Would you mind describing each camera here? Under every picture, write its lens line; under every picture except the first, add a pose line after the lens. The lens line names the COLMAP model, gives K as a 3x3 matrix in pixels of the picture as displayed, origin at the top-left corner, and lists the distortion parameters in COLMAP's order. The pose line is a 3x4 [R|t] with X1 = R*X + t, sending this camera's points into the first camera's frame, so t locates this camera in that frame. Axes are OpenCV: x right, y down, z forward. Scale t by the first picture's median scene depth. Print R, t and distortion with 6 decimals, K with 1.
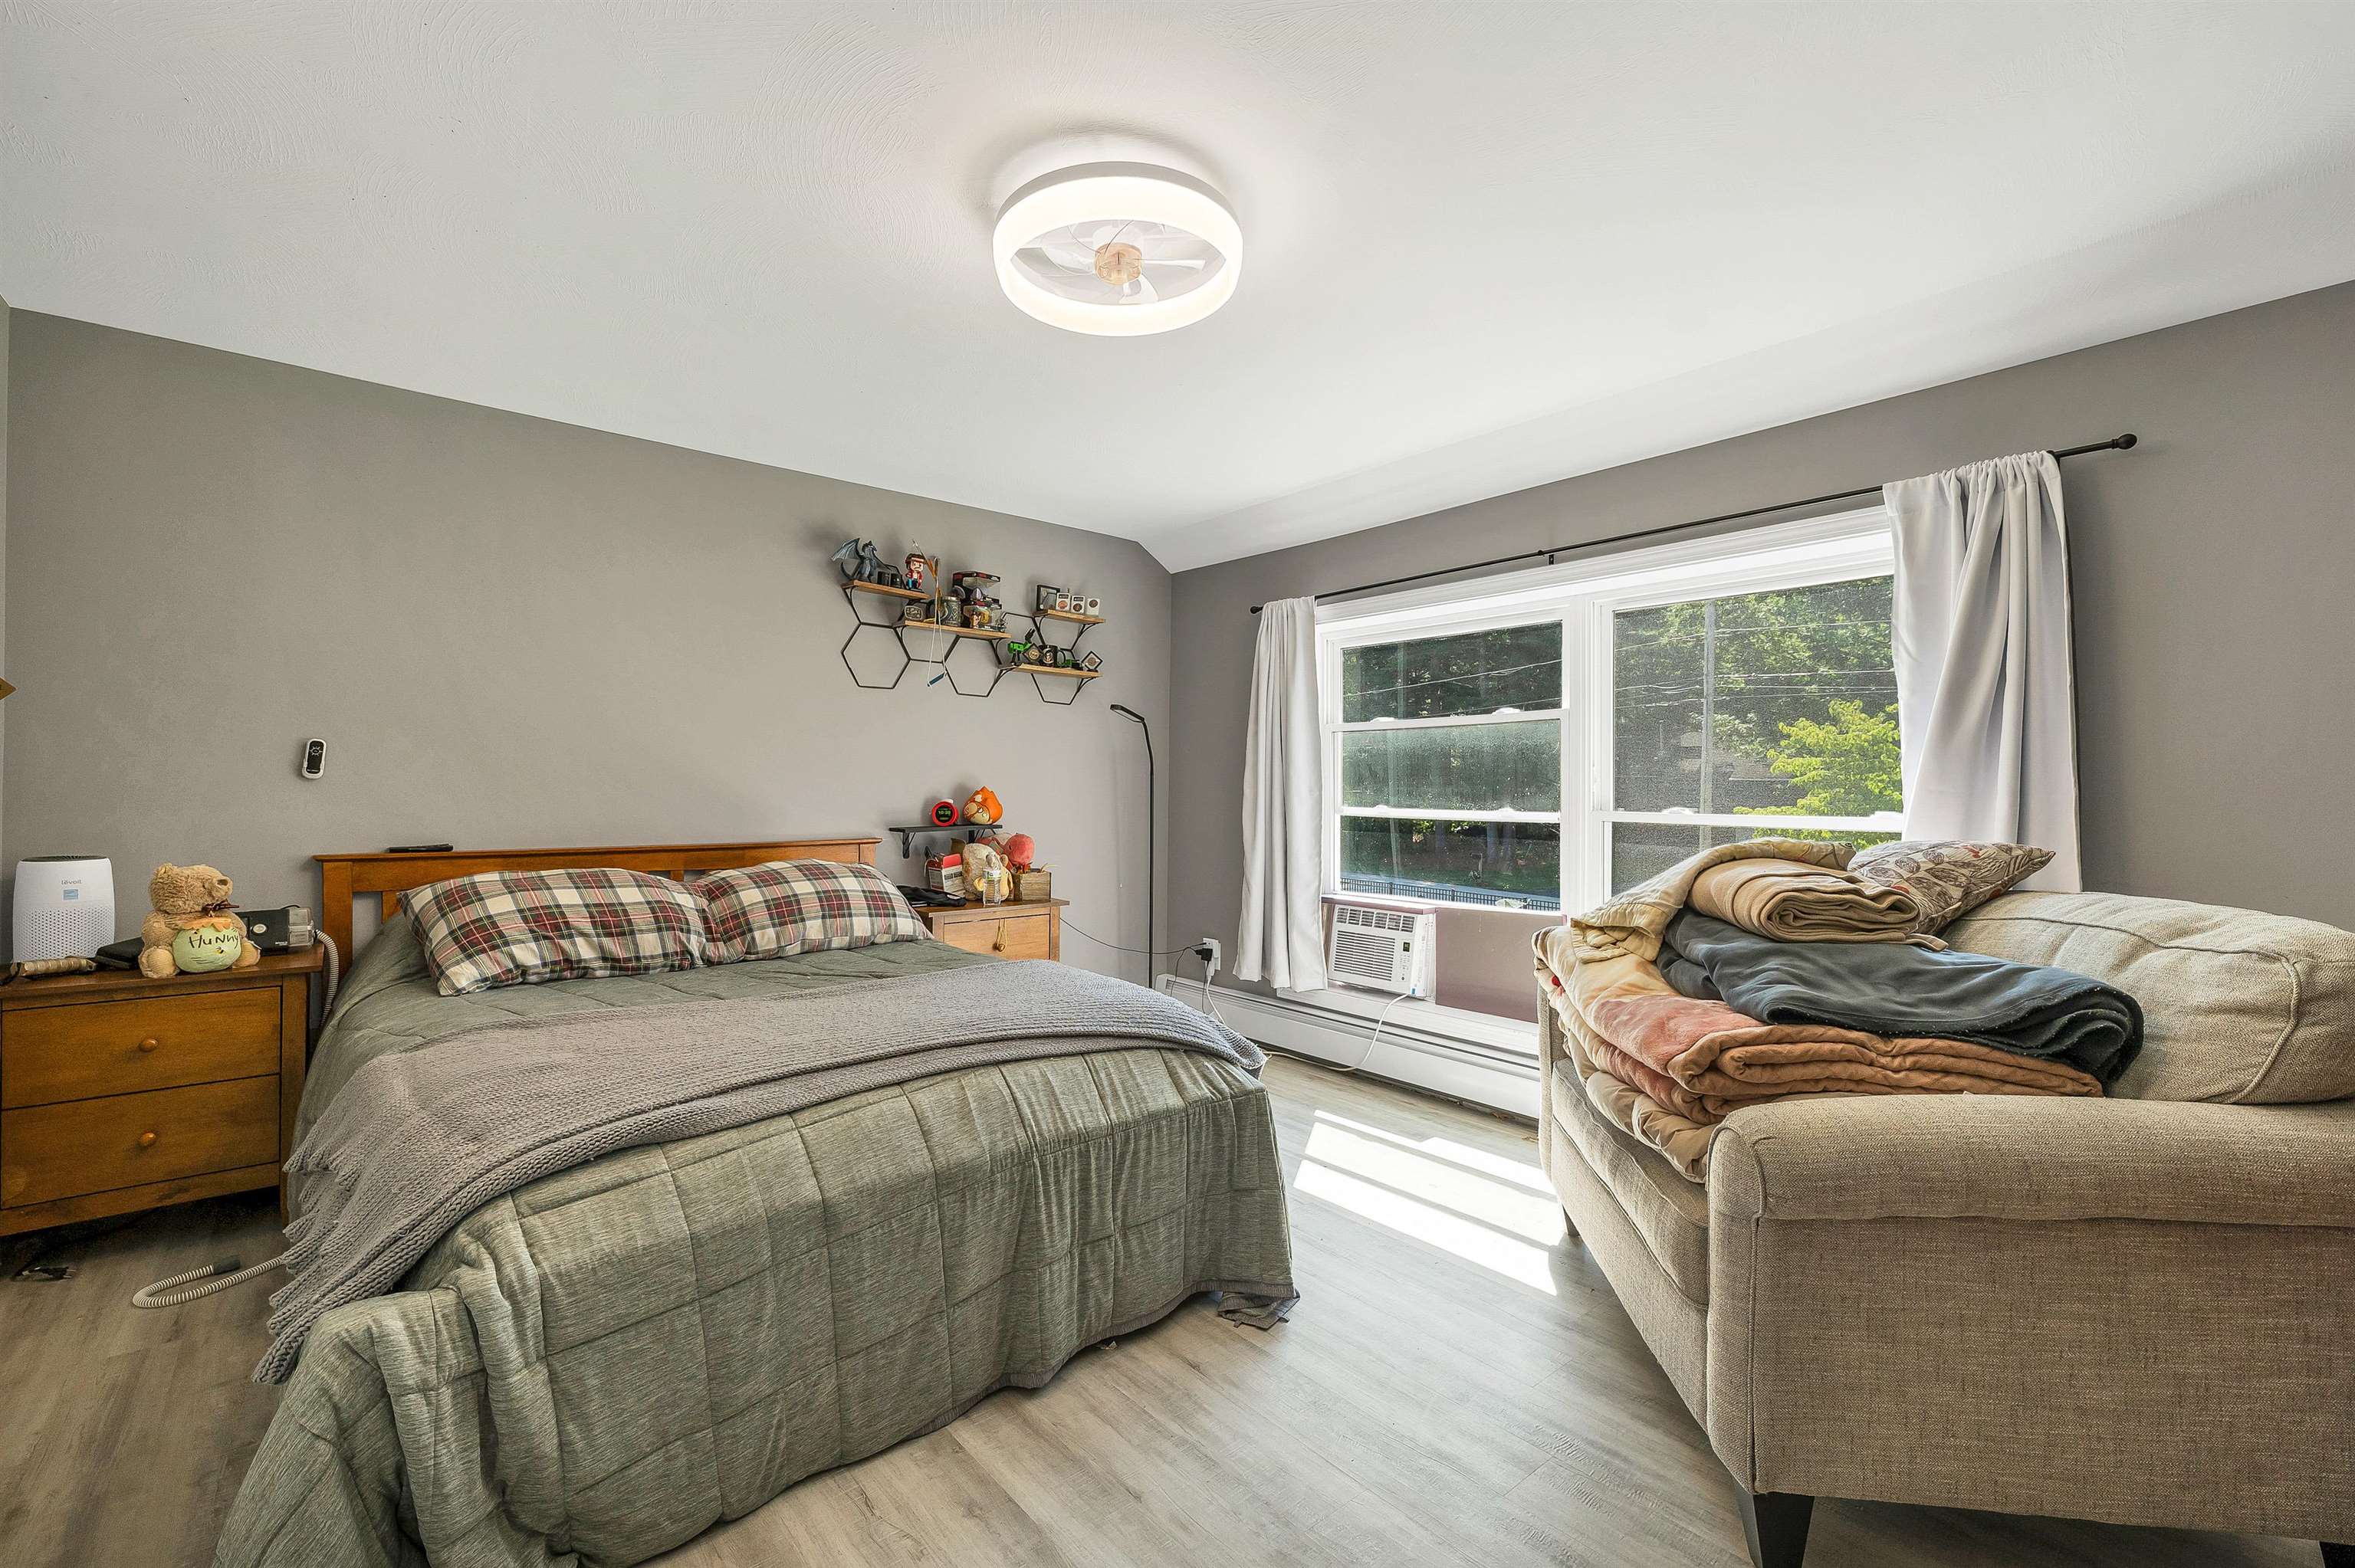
lens RADIAL K [[976.5, 0, 1173.9], [0, 976.5, 792.3], [0, 0, 1]] dist [-0.001249, -0.000079]
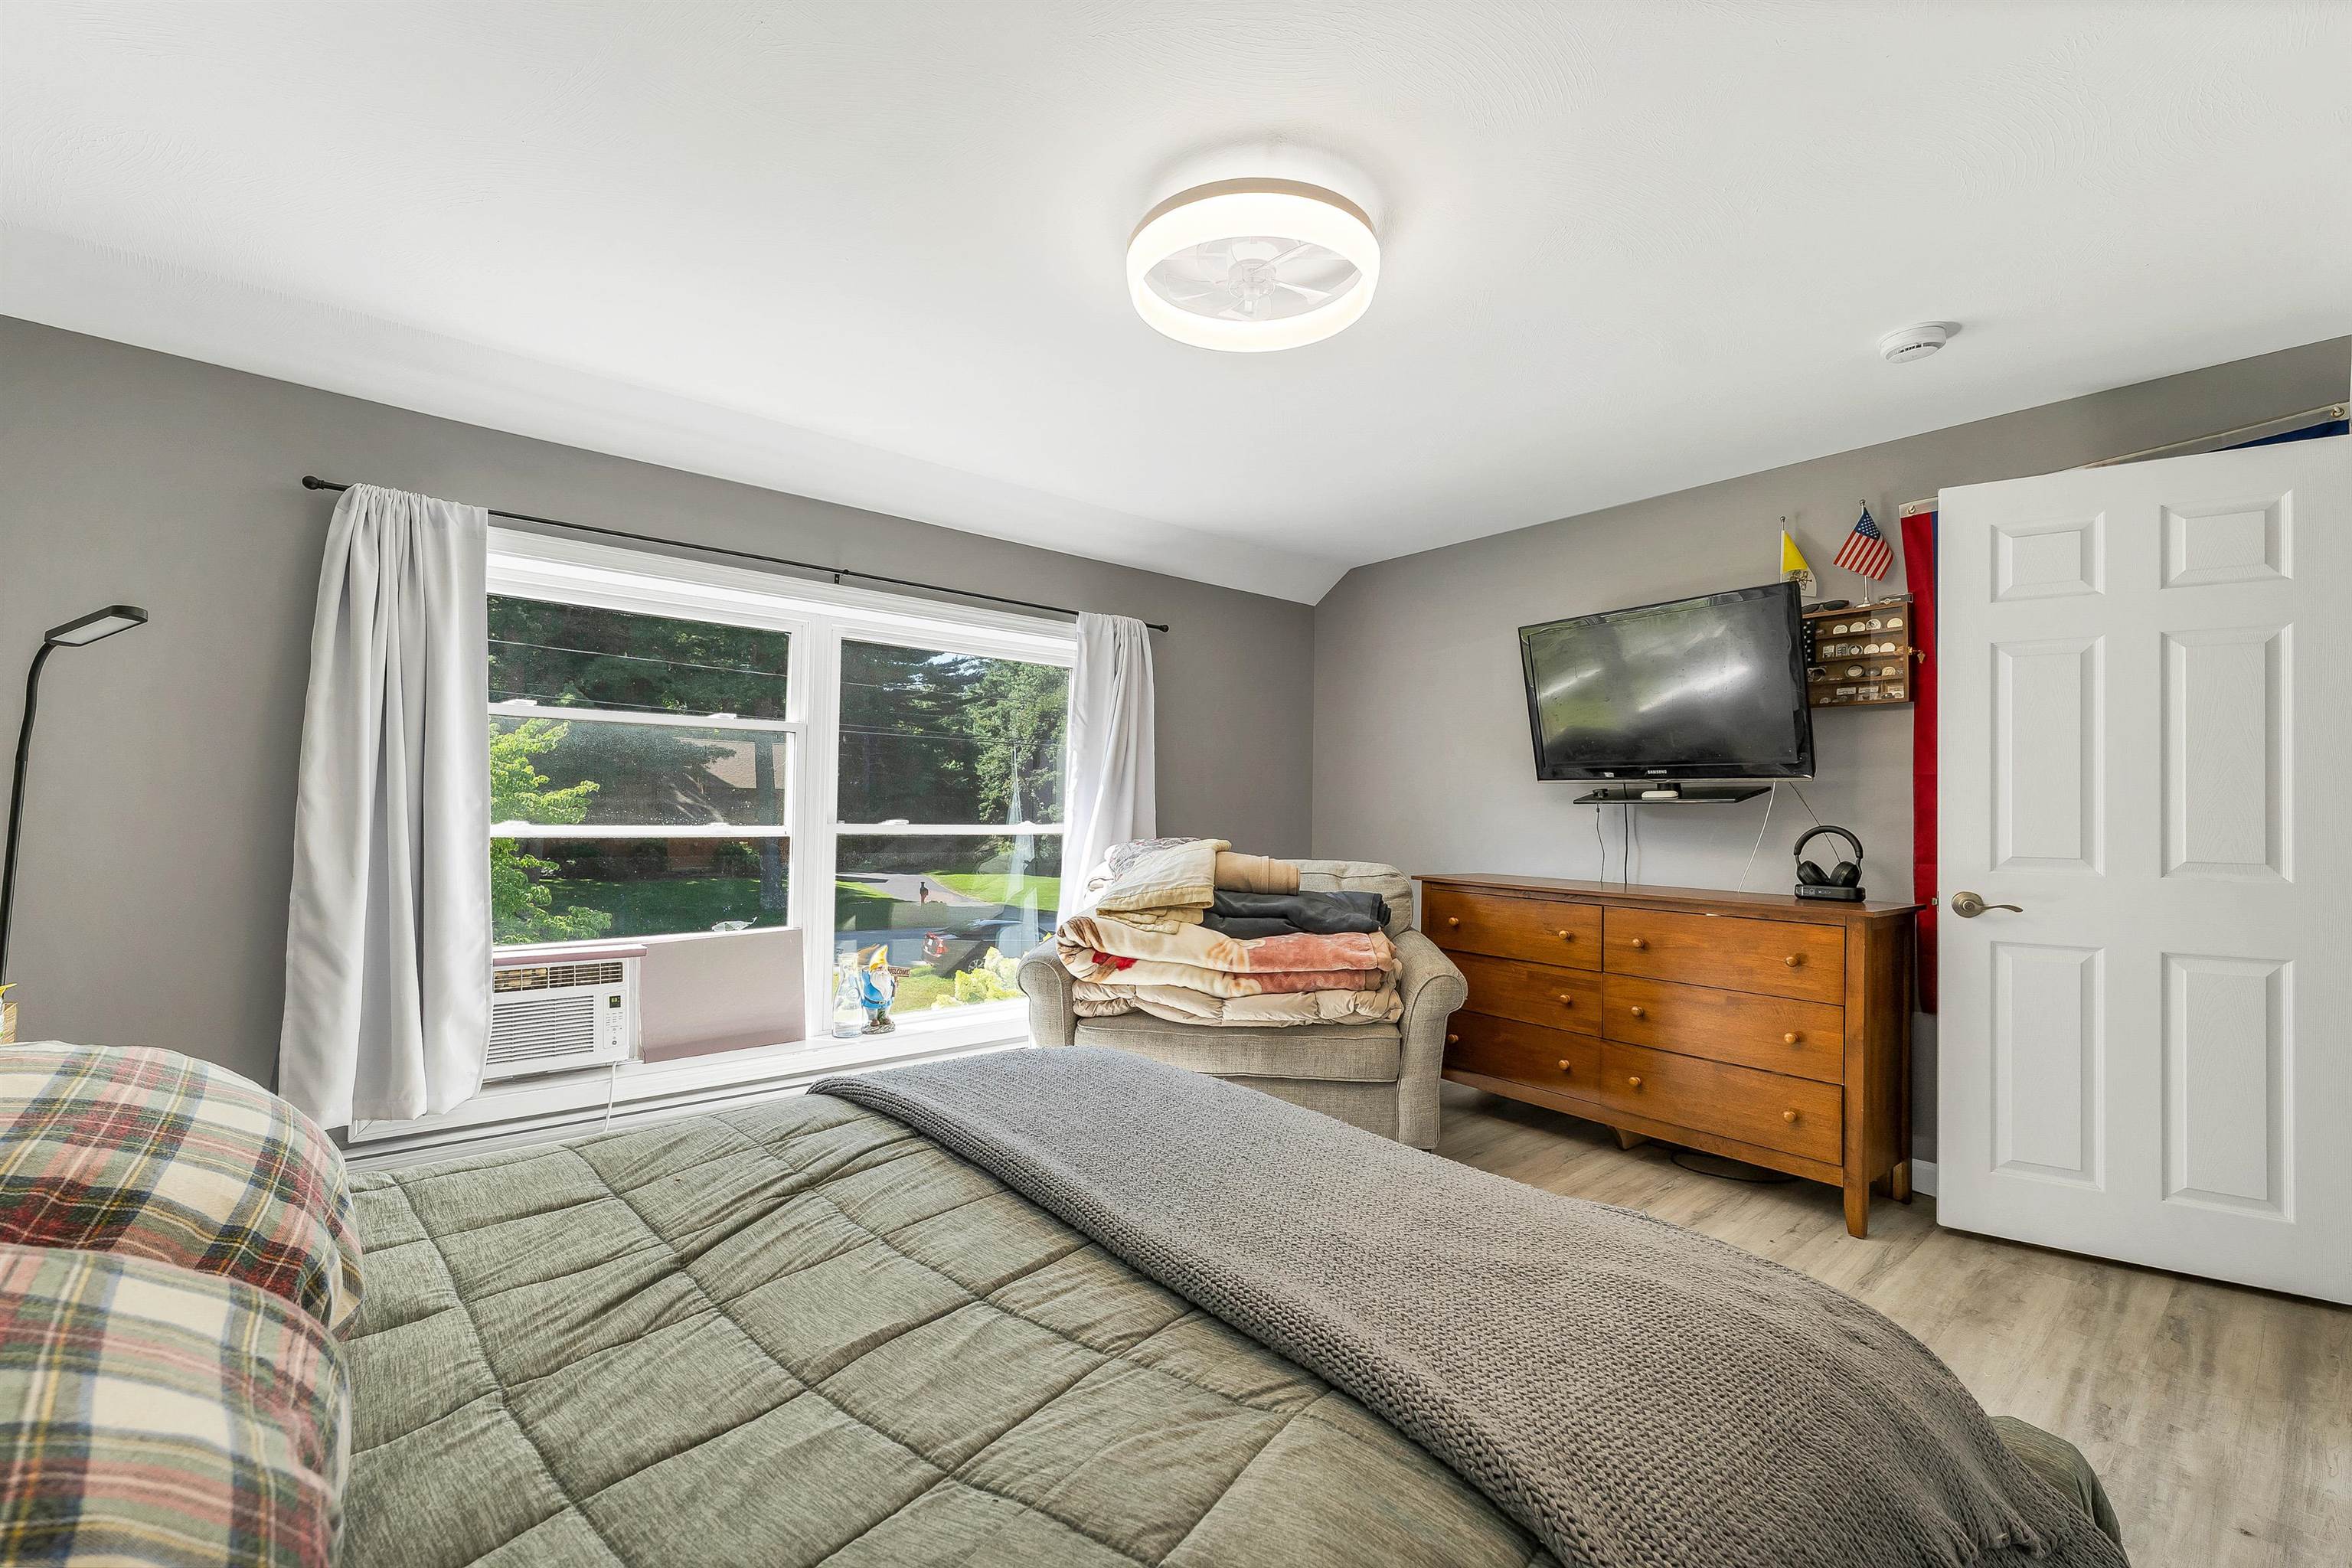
lens RADIAL K [[975.4, 0, 1172.4], [0, 975.4, 792.3], [0, 0, 1]] dist [-0.001249, -0.000079]
pose [[0.014333, 0.025847, 0.999563, -0.579711], [-0.004950, 0.999655, -0.025779, 0.009474], [-0.999885, -0.004579, 0.014456, 0.584706]]
